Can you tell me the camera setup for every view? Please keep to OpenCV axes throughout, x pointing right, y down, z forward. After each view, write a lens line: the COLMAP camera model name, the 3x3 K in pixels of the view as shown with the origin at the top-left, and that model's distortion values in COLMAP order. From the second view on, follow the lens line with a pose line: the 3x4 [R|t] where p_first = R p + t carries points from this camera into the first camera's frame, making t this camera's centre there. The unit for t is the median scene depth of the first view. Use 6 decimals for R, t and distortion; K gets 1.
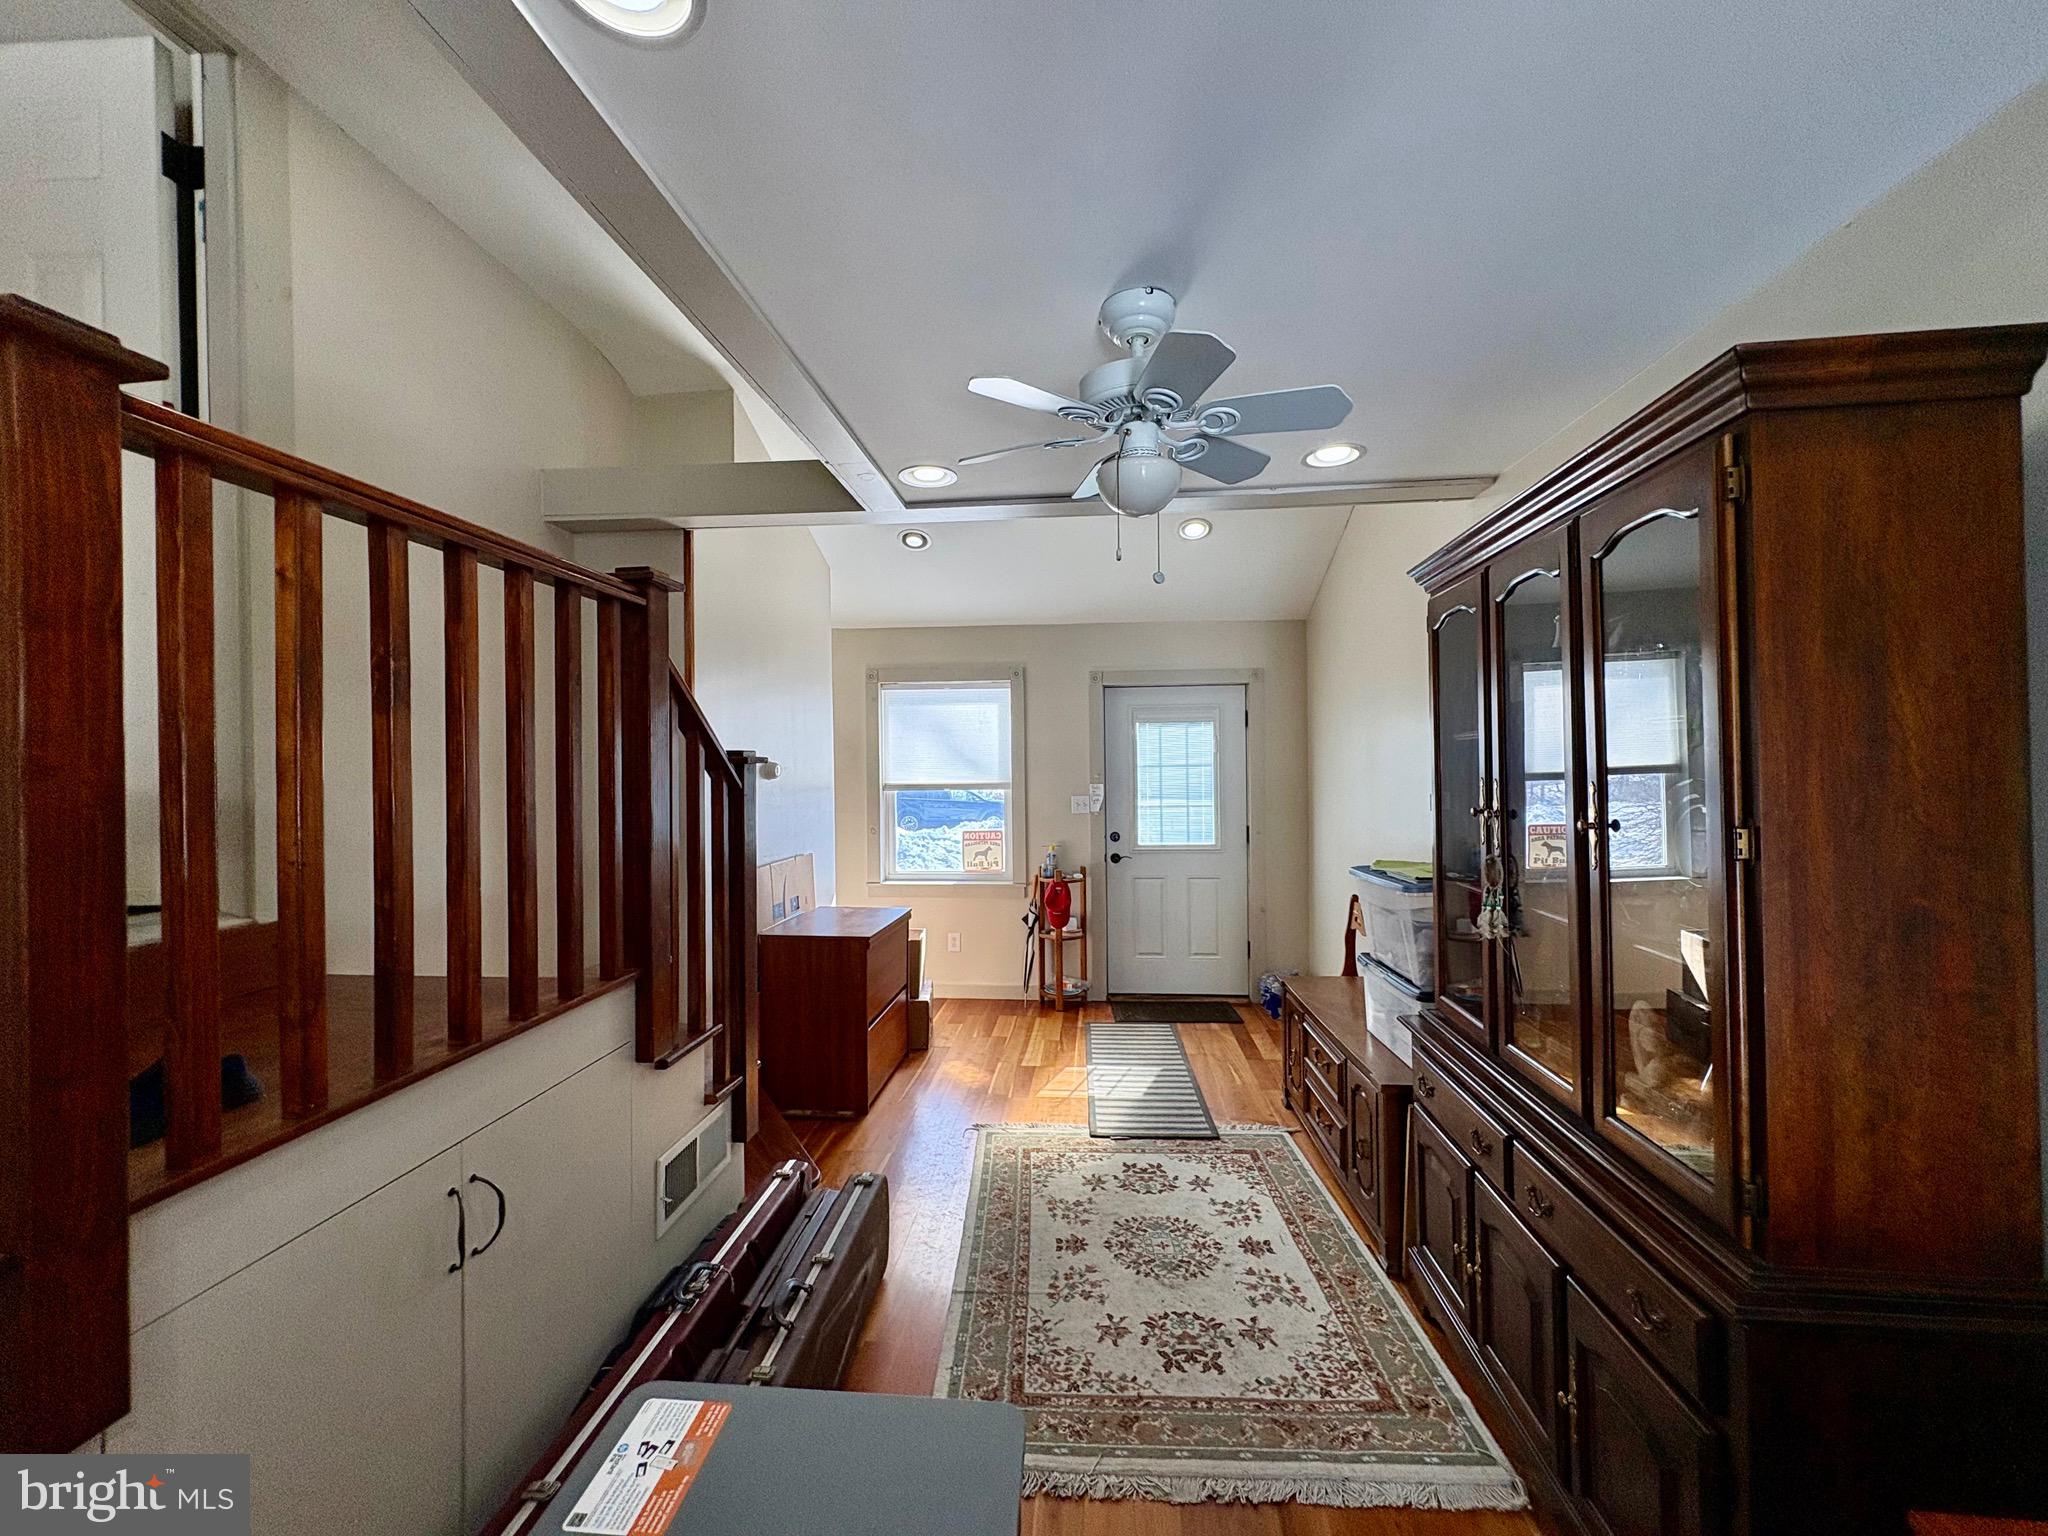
lens RADIAL K [[810.5, 0, 1031.4], [0, 810.5, 760.3], [0, 0, 1]] dist [0.009816, -0.000726]
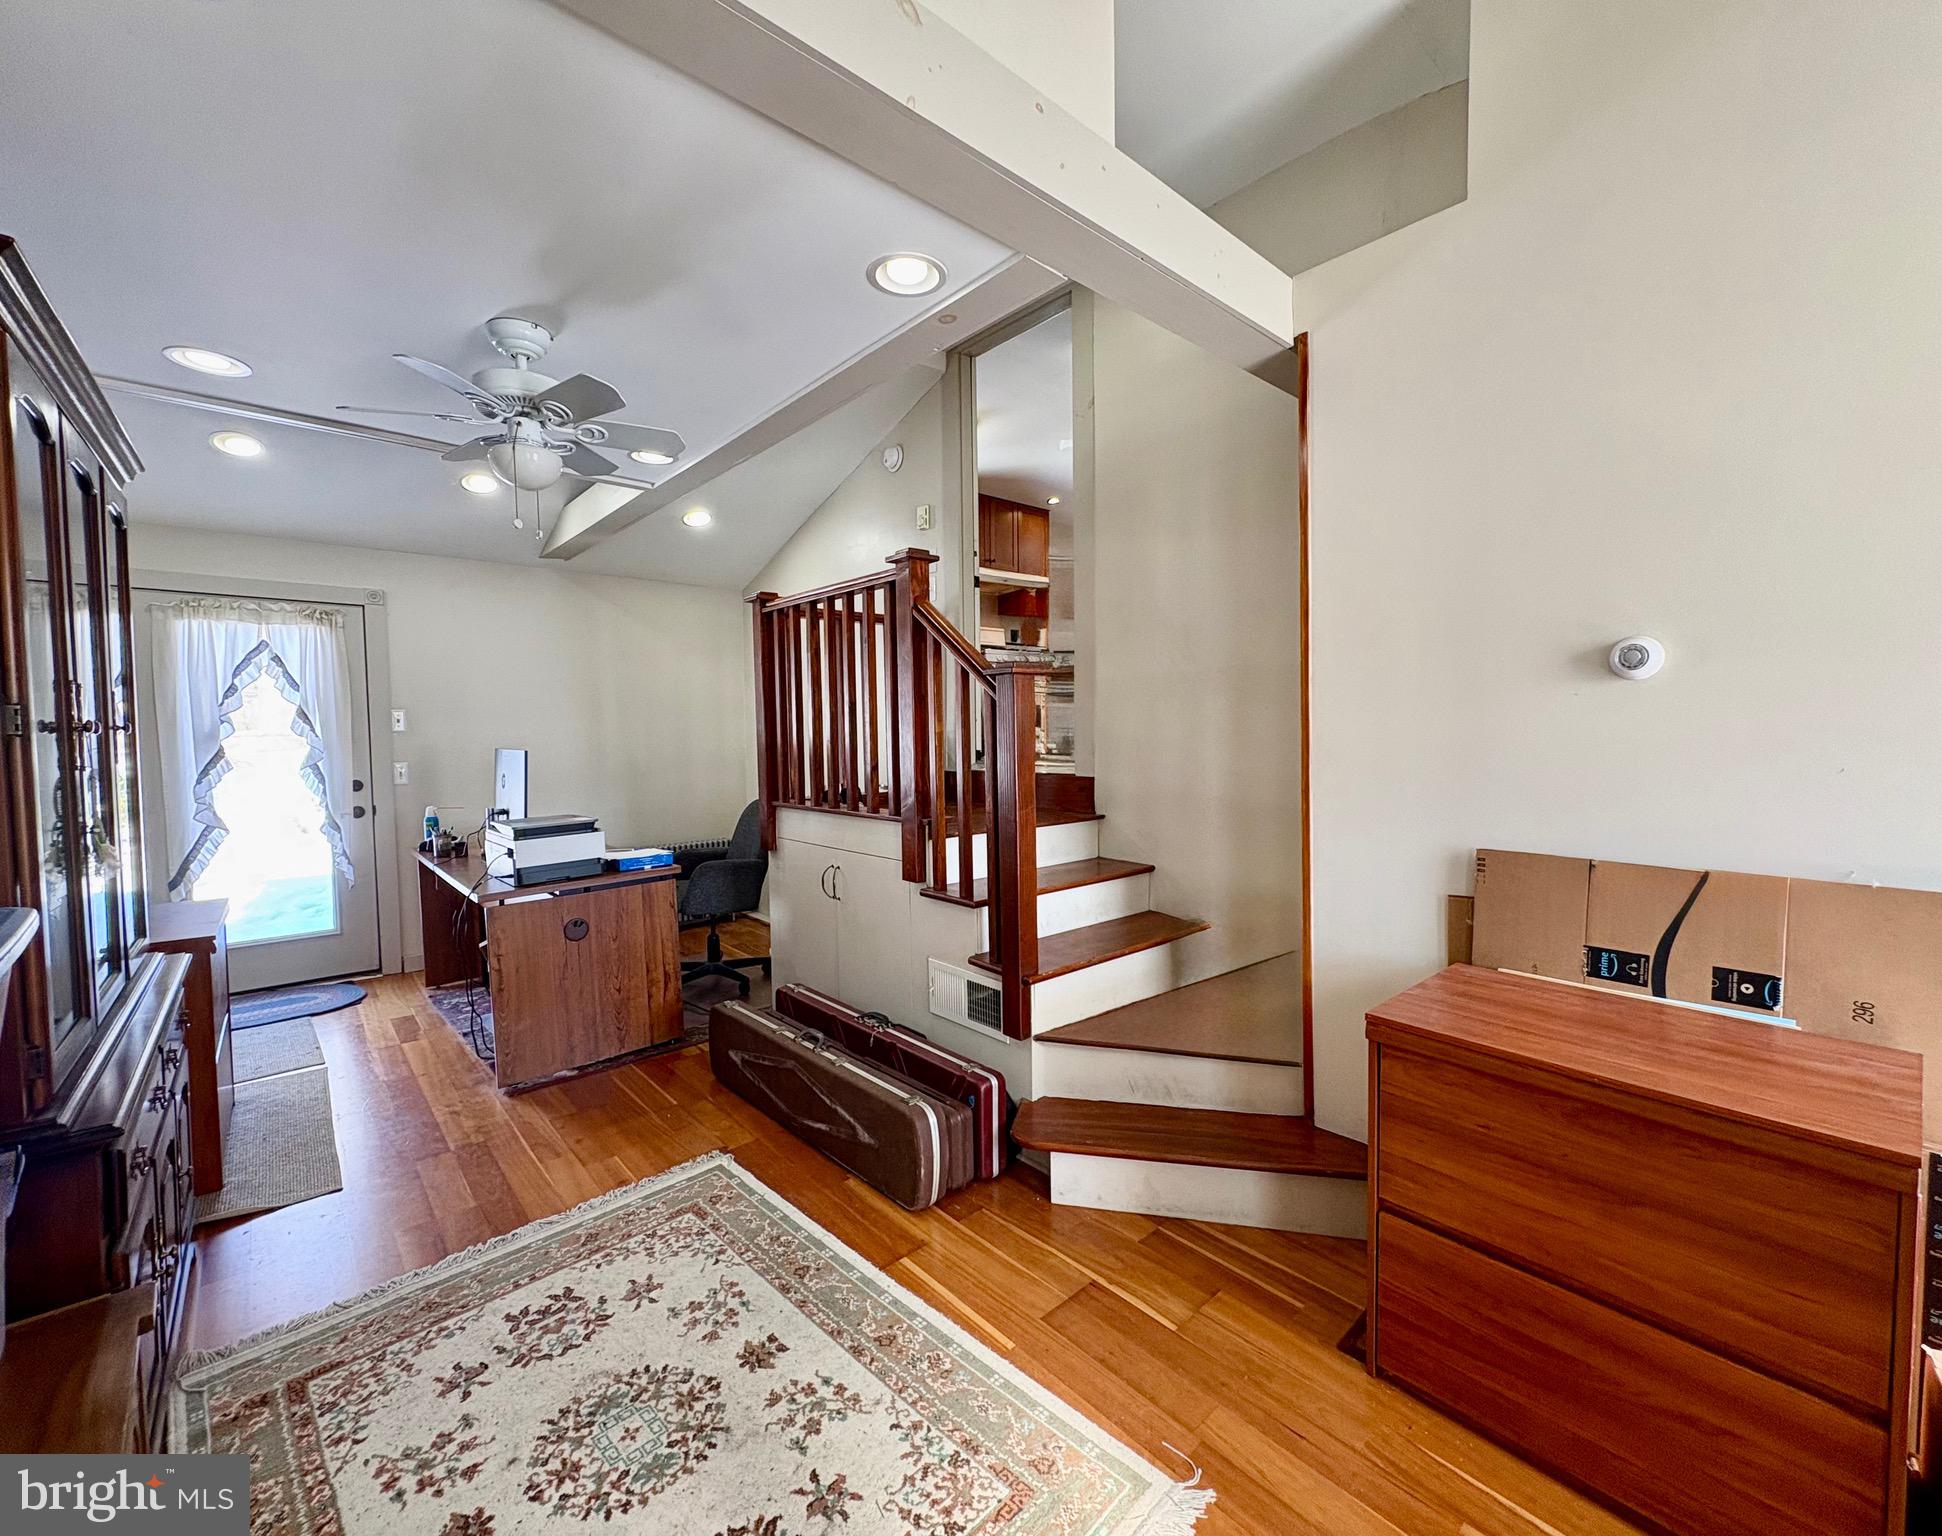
lens RADIAL K [[808.7, 0, 975.9], [0, 808.7, 765.9], [0, 0, 1]] dist [0.004694, -0.000114]
pose [[-0.684923, 0.059838, -0.726154, 0.480225], [0.029274, 0.998077, 0.054634, 0.070177], [0.728027, 0.016163, -0.685358, 1.927476]]
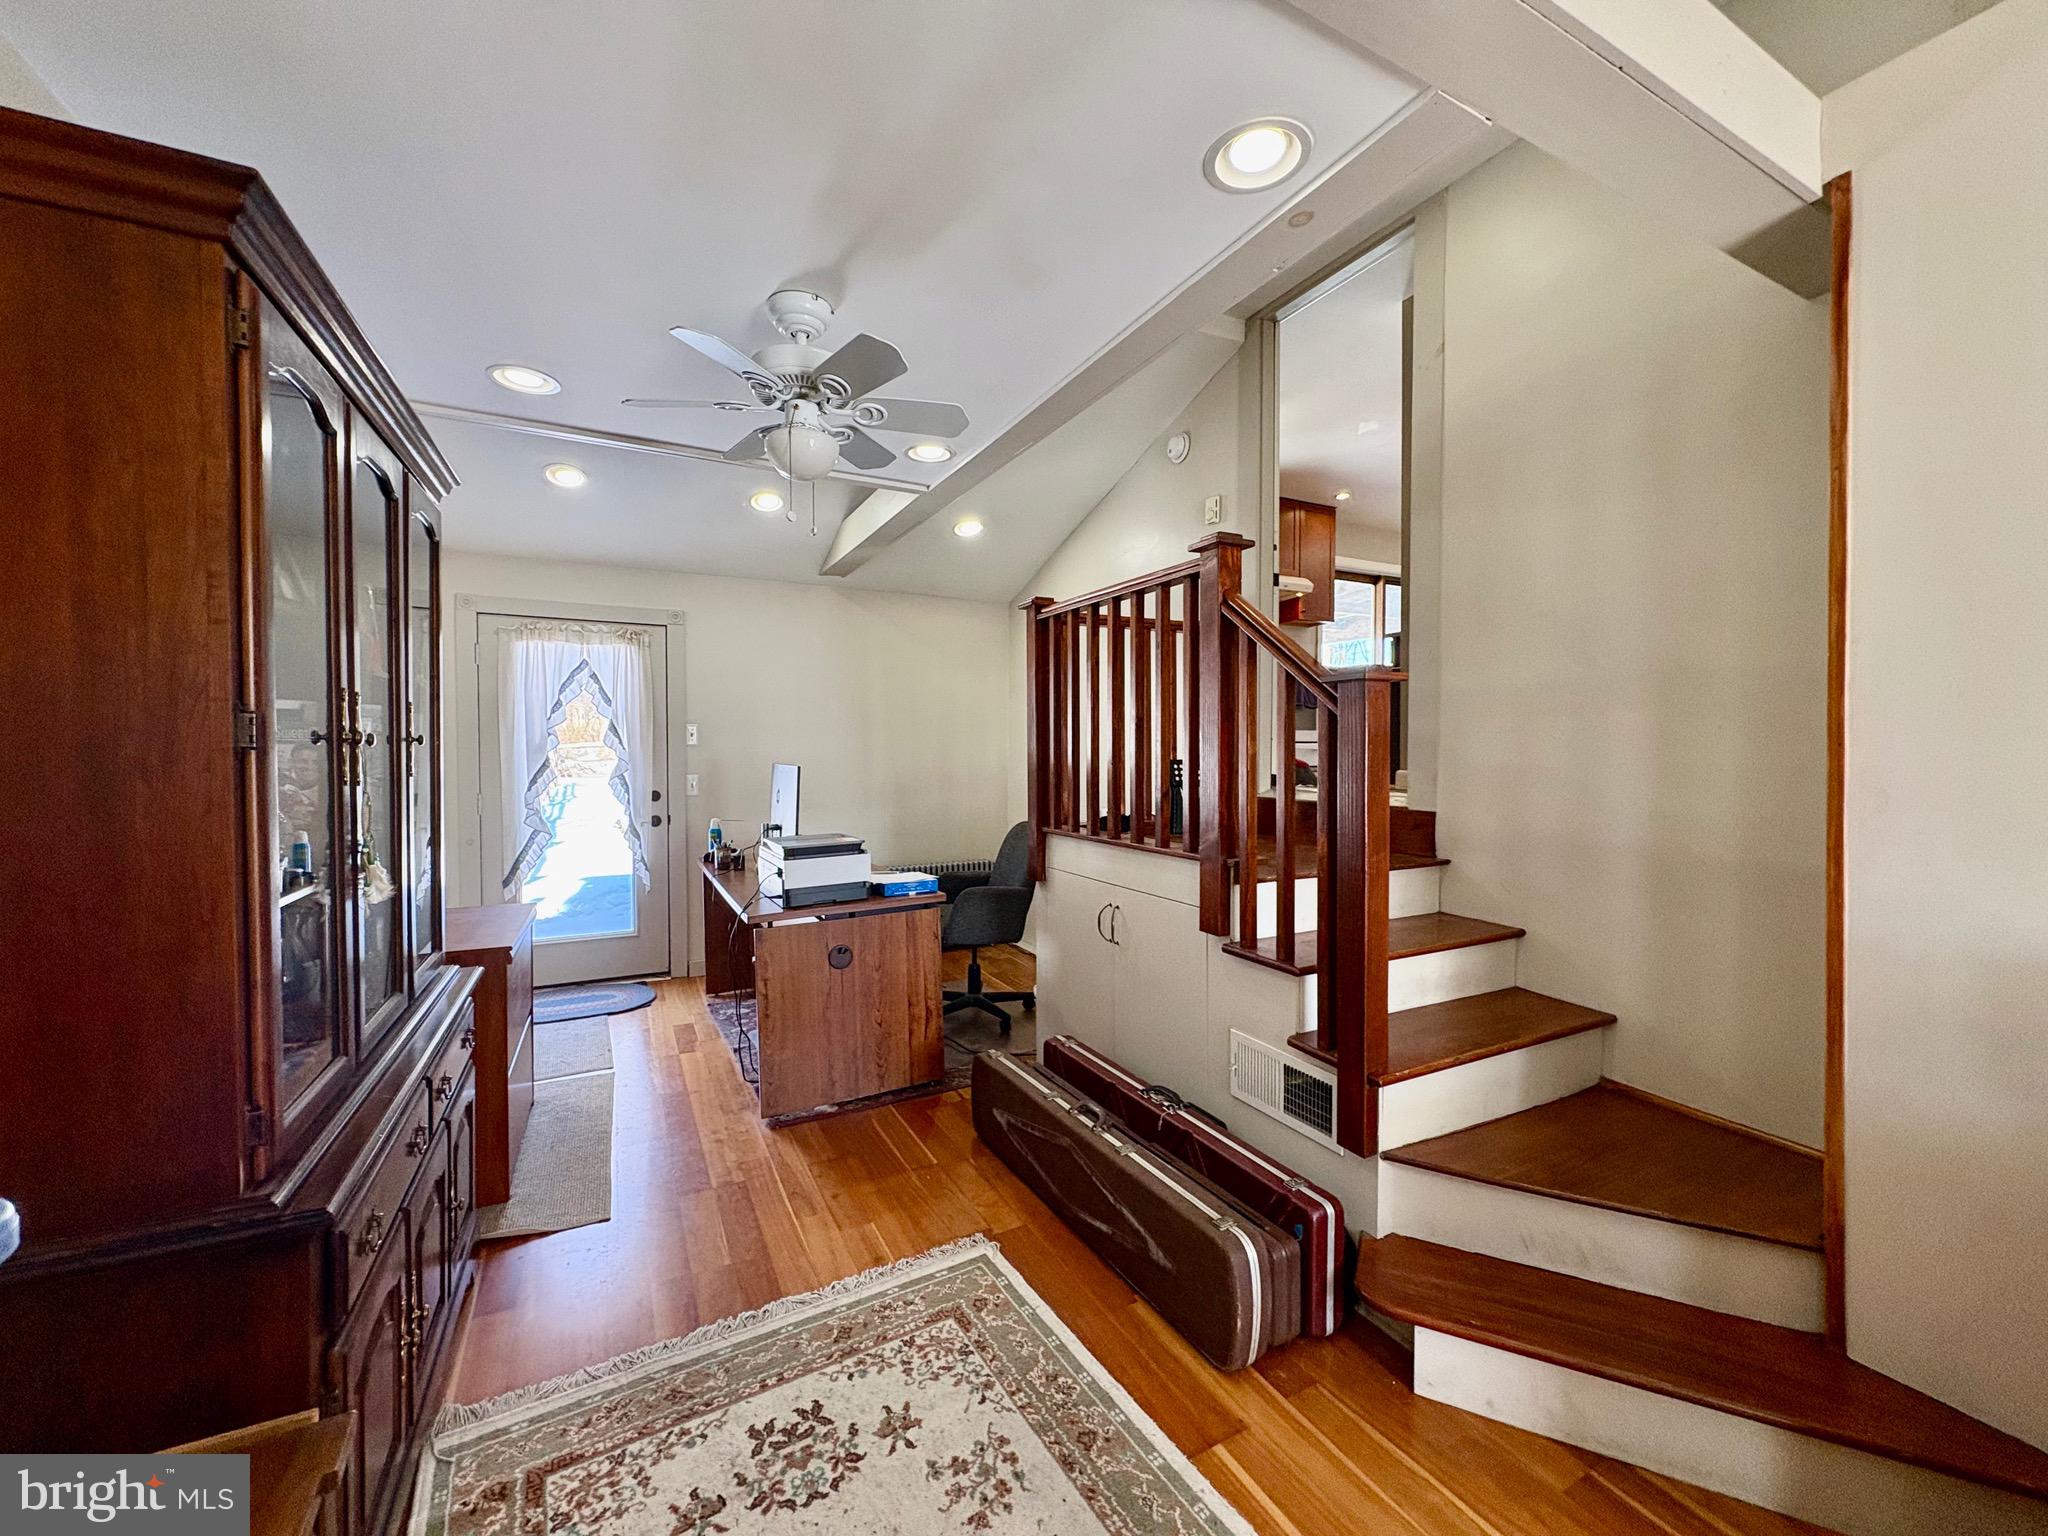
lens RADIAL K [[810.5, 0, 1022.9], [0, 810.5, 763.1], [0, 0, 1]] dist [0.009816, -0.000726]
pose [[-0.842579, 0.028319, -0.537828, 0.401143], [0.018560, 0.999550, 0.023553, 0.066487], [0.538254, 0.009863, -0.842725, 1.729886]]
